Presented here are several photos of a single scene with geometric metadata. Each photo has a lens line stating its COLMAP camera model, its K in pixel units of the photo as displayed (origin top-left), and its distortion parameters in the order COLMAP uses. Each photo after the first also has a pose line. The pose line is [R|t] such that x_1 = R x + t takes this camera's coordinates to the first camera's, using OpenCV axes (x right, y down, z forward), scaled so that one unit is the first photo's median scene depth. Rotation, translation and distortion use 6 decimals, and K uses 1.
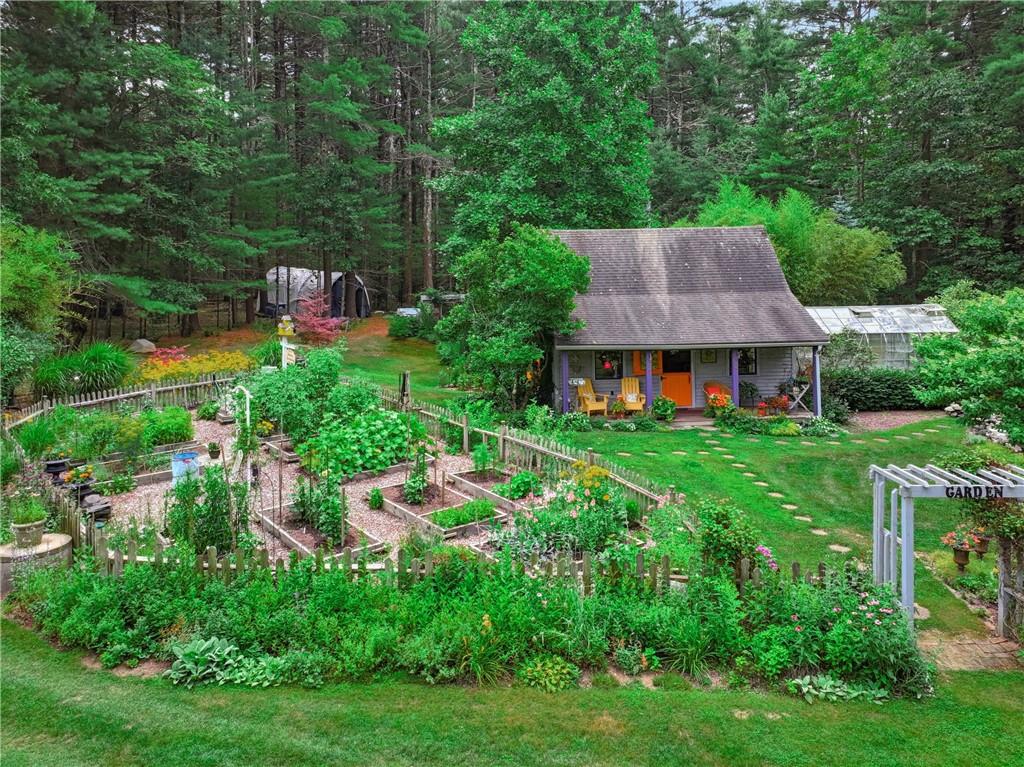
lens RADIAL K [[715.4, 0, 512.0], [0, 715.4, 383.5], [0, 0, 1]] dist [0.003175, 0.004408]
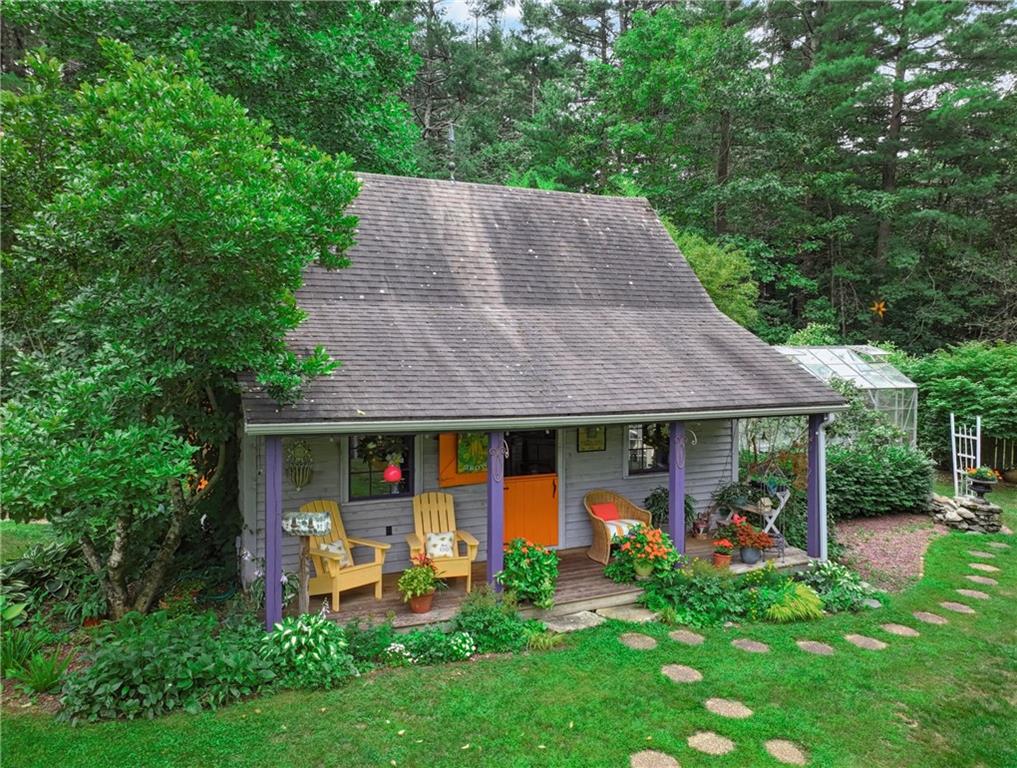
lens RADIAL K [[706.4, 0, 508.9], [0, 706.4, 346.4], [0, 0, 1]] dist [0.003948, 0.000854]
pose [[0.919708, 0.022756, 0.391944, 0.041037], [0.033423, 0.990156, -0.135918, -0.036723], [-0.391178, 0.138105, 0.909894, 0.598463]]
